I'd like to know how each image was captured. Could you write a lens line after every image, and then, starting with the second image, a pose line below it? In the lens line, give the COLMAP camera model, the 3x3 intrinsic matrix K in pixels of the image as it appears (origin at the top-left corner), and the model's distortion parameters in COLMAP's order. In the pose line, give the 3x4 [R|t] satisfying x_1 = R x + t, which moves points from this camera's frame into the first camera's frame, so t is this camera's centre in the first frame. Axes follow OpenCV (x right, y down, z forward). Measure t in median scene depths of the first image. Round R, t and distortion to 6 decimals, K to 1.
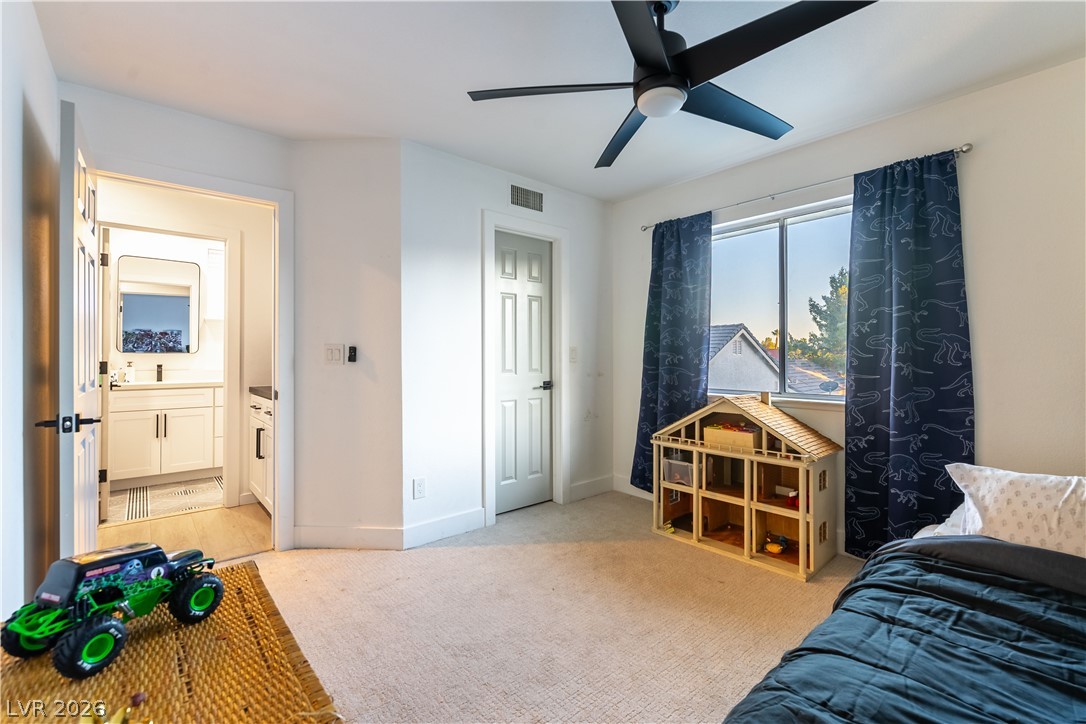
lens RADIAL K [[467.2, 0, 549.9], [0, 467.2, 356.0], [0, 0, 1]] dist [-0.001022, -0.000160]
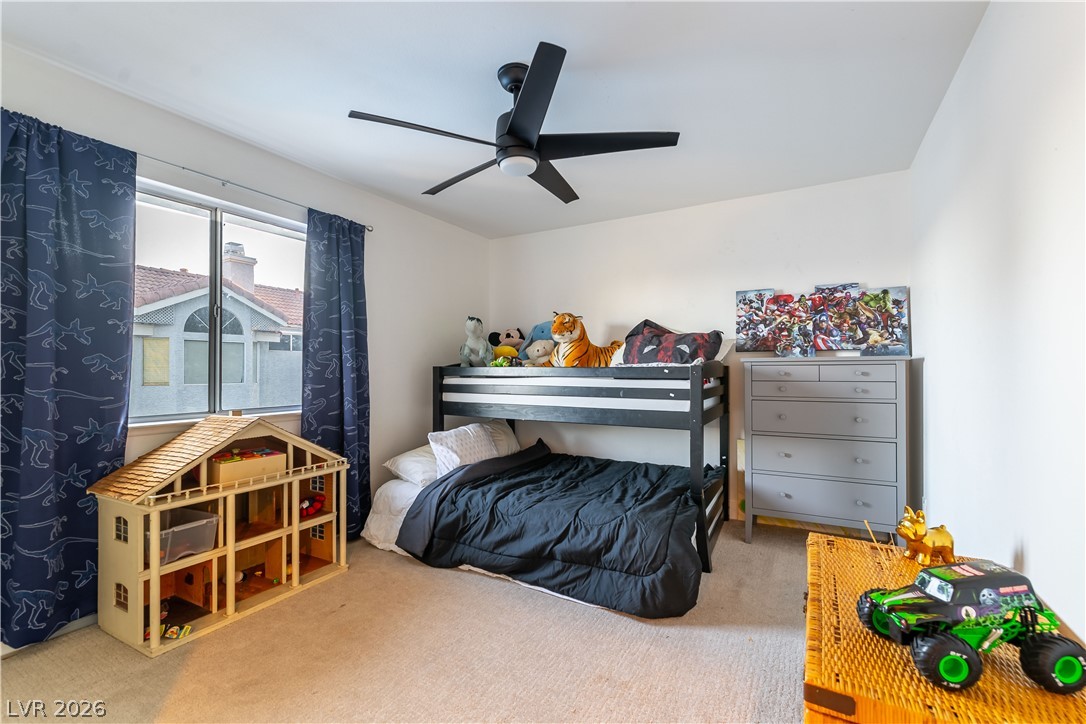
lens RADIAL K [[472.8, 0, 543.0], [0, 472.8, 362.0], [0, 0, 1]] dist [0.000318, -0.000060]
pose [[-0.323841, 0.011270, 0.946045, -0.608624], [-0.002225, 0.999917, -0.012673, -0.002488], [-0.946109, -0.006209, -0.323789, 0.829340]]
